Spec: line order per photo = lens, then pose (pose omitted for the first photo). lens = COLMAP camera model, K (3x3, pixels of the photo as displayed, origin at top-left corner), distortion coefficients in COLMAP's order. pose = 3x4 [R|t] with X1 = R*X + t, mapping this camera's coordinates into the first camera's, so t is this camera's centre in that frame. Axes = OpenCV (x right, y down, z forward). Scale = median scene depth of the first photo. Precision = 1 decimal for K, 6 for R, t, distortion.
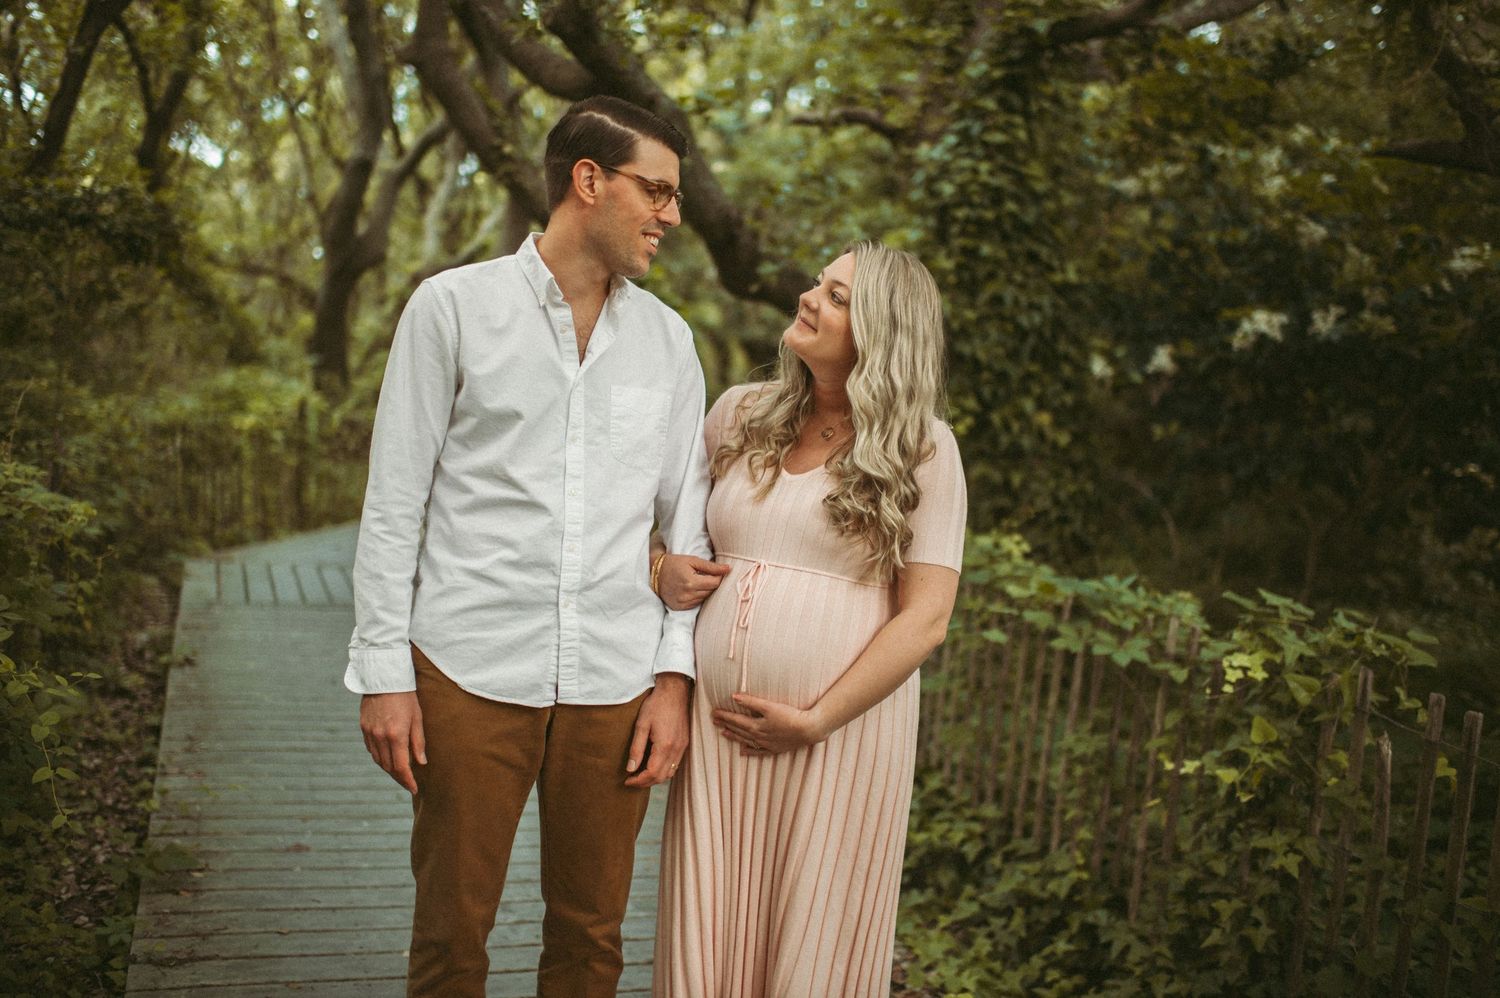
lens RADIAL K [[1560.9, 0, 750.9], [0, 1560.9, 512.0], [0, 0, 1]] dist [-0.014881, 0.000000]
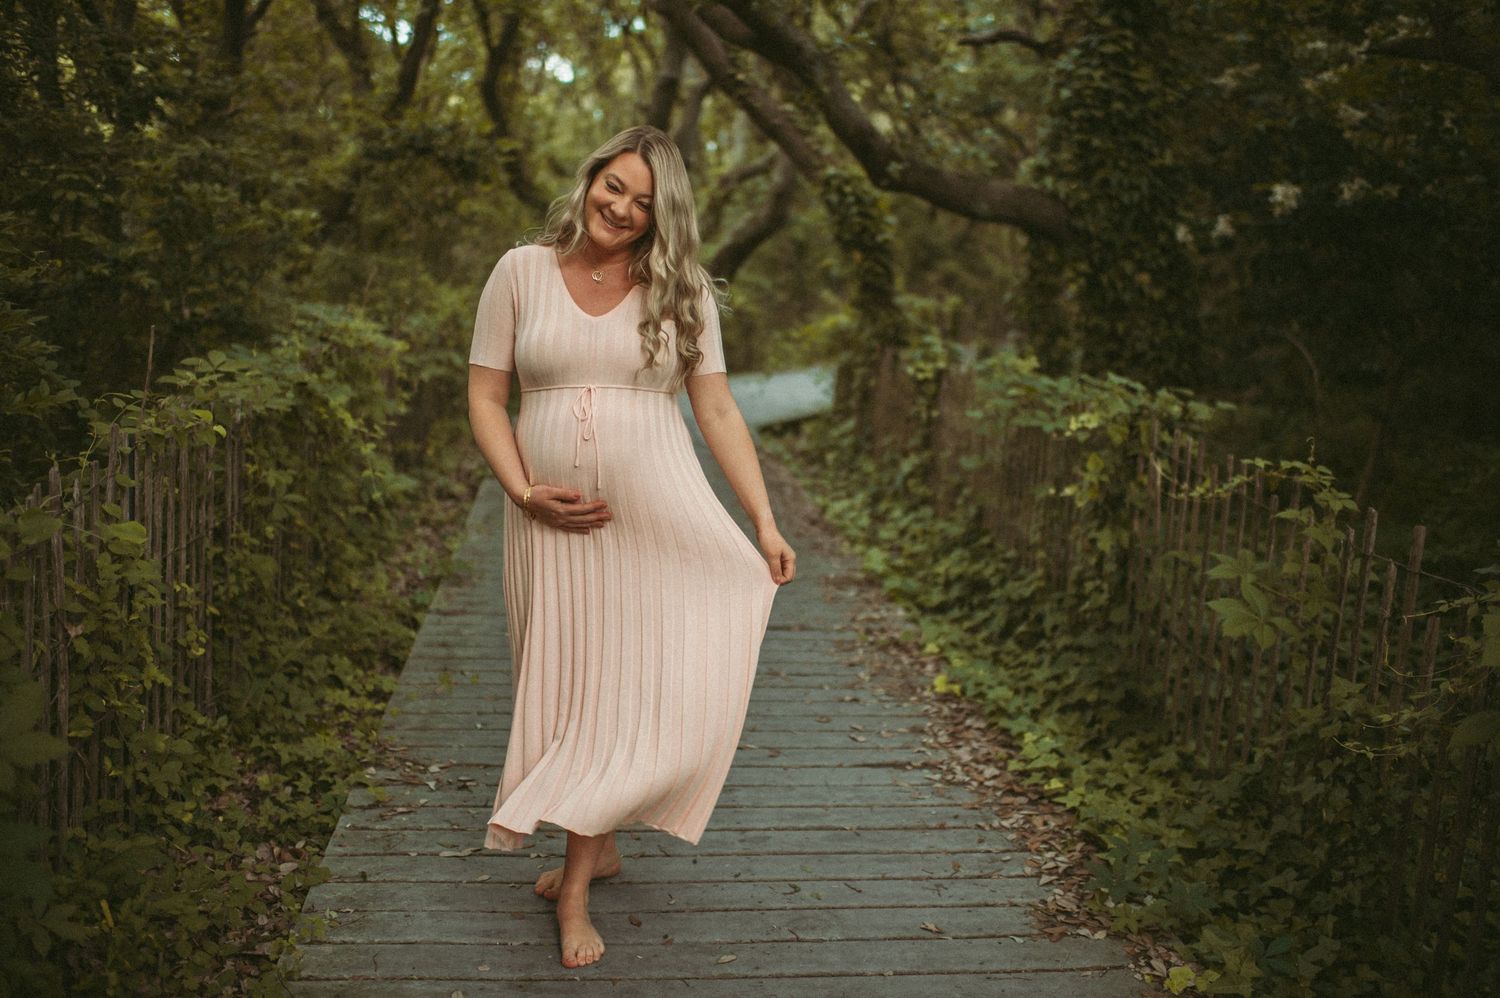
lens RADIAL K [[1560.9, 0, 746.2], [0, 1560.9, 491.6], [0, 0, 1]] dist [-0.014881, 0.000000]
pose [[0.973399, -0.000439, -0.229117, 0.162393], [0.013320, 0.998415, 0.054676, 0.036750], [0.228730, -0.056274, 0.971862, -0.278114]]
